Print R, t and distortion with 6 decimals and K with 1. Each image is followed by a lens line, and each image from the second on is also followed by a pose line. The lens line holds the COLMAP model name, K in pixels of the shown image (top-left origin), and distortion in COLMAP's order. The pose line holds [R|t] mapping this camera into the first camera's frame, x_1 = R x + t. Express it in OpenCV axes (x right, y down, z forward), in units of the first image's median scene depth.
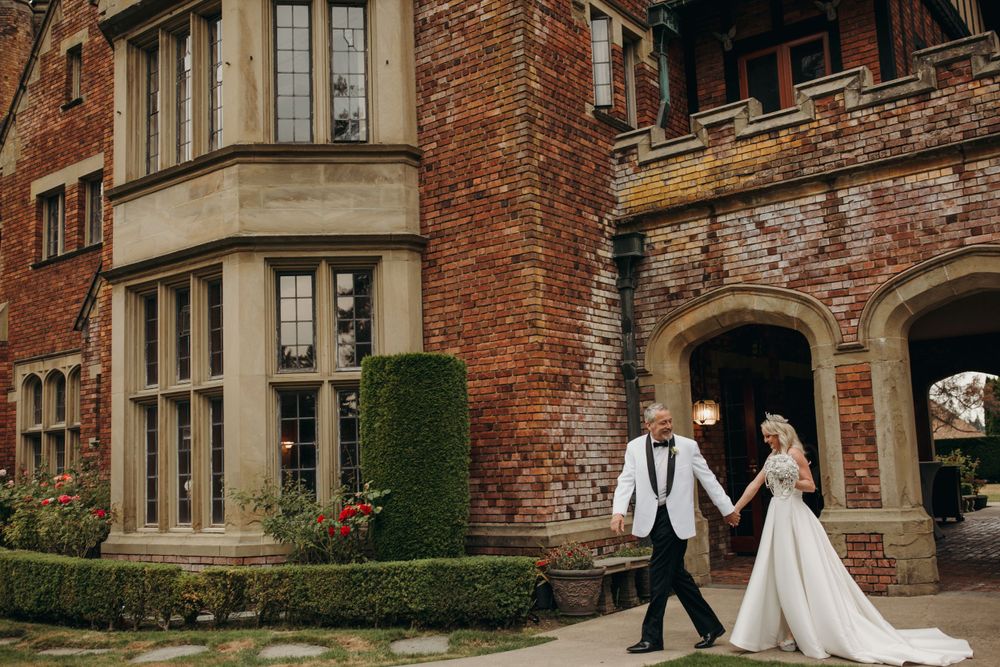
lens RADIAL K [[972.3, 0, 554.0], [0, 972.3, 329.4], [0, 0, 1]] dist [-0.004014, 0.000000]
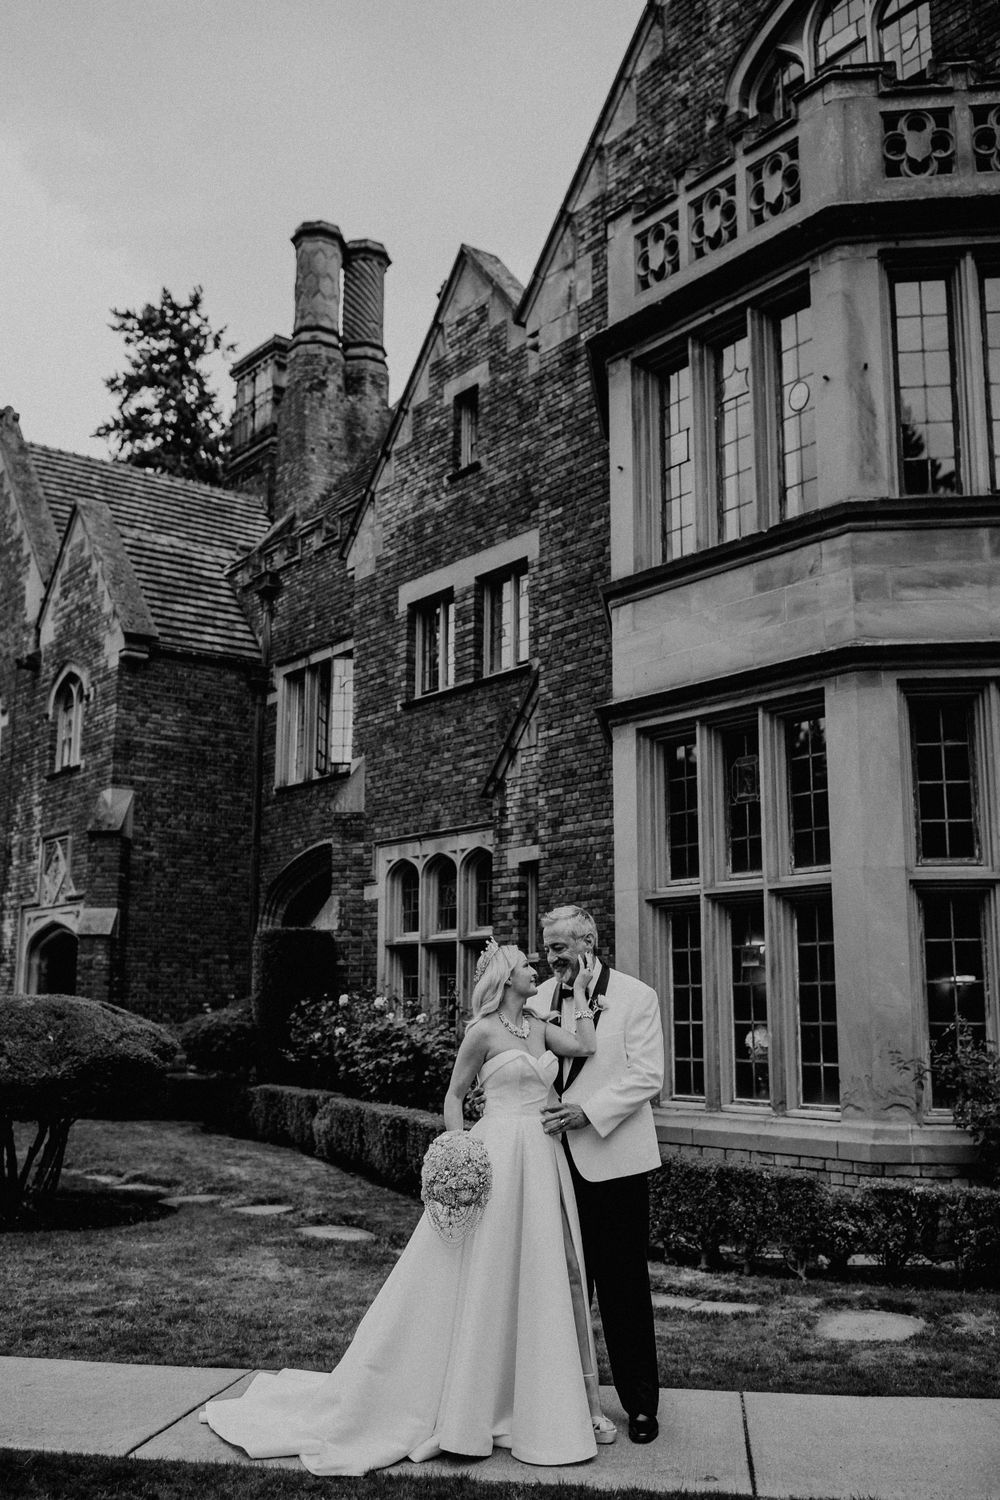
lens RADIAL K [[1458.5, 0, 535.2], [0, 1458.5, 741.4], [0, 0, 1]] dist [-0.004014, 0.000000]
pose [[0.958832, -0.003207, -0.283957, -0.237970], [-0.009328, 0.999041, -0.042782, 0.007694], [0.283822, 0.043669, 0.957882, 0.036366]]
